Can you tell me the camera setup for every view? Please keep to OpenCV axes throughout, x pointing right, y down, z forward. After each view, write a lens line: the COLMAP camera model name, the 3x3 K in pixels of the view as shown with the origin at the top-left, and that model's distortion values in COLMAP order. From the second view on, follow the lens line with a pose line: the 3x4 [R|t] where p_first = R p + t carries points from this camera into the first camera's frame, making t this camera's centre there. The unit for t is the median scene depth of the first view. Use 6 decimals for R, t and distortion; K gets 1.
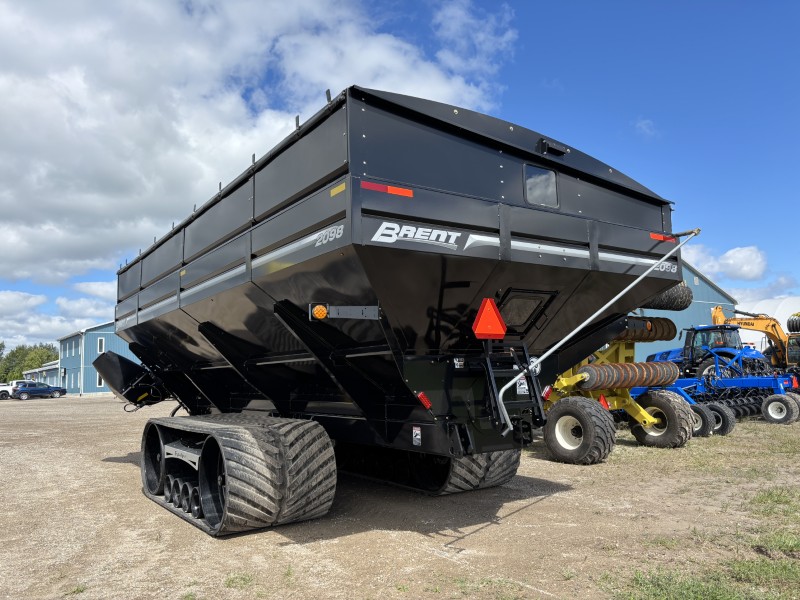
lens RADIAL K [[623.1, 0, 403.6], [0, 623.1, 307.7], [0, 0, 1]] dist [0.019288, -0.003757]
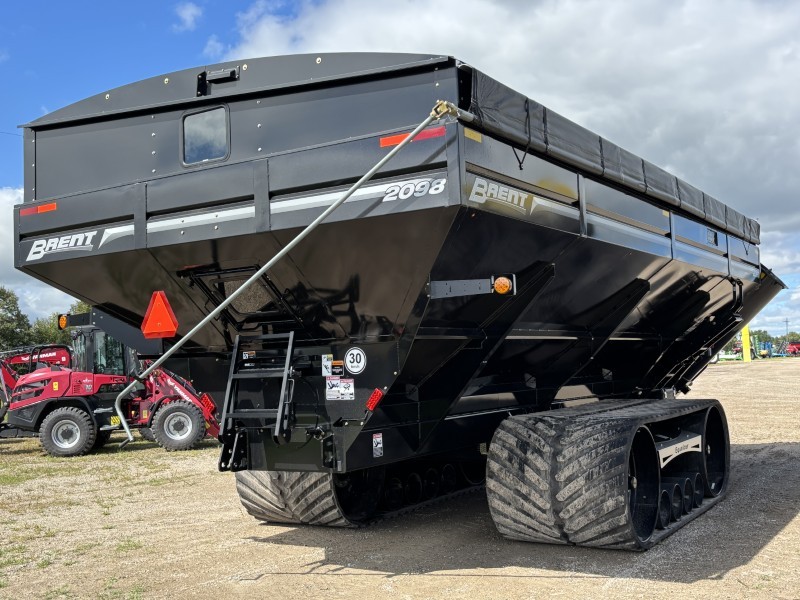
lens RADIAL K [[929.4, 0, 400.0], [0, 929.4, 300.0], [0, 0, 1]] dist [-0.019165, -0.033434]
pose [[0.398096, -0.048934, -0.916038, 1.536859], [0.133707, 0.991007, 0.005168, 0.038140], [0.907547, -0.124539, 0.401059, 0.827075]]
